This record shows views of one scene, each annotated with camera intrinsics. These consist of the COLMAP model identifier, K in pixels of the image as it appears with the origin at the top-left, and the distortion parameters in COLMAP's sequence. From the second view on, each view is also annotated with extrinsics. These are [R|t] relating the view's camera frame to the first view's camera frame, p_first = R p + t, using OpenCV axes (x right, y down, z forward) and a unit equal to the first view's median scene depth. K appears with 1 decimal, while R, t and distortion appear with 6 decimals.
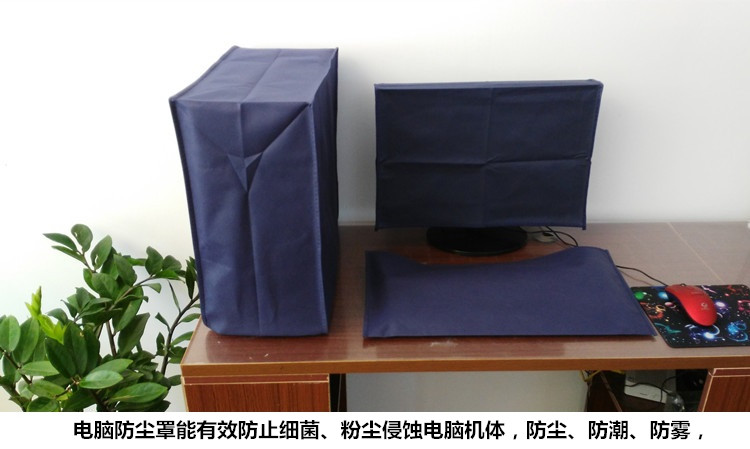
lens RADIAL K [[617.1, 0, 375.0], [0, 617.1, 224.5], [0, 0, 1]] dist [0.034259, 0.000205]
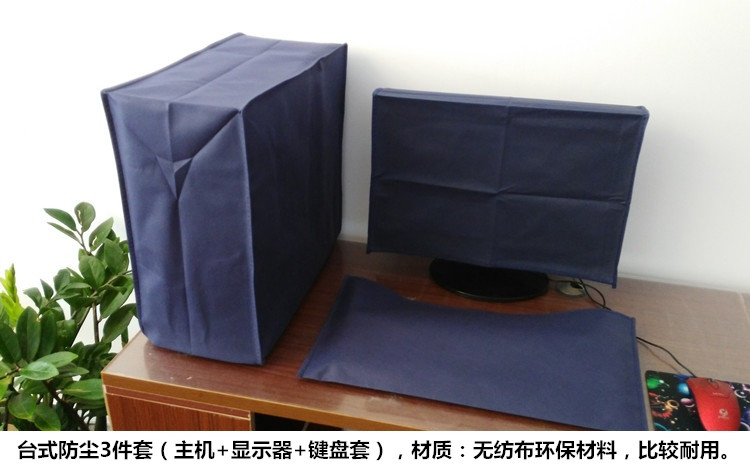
lens RADIAL K [[675.4, 0, 373.8], [0, 675.4, 217.8], [0, 0, 1]] dist [0.011279, 0.007159]
pose [[0.970136, 0.129305, -0.205221, 0.248878], [-0.129281, 0.991515, 0.013585, -0.067411], [0.205236, 0.013352, 0.978621, 0.077297]]
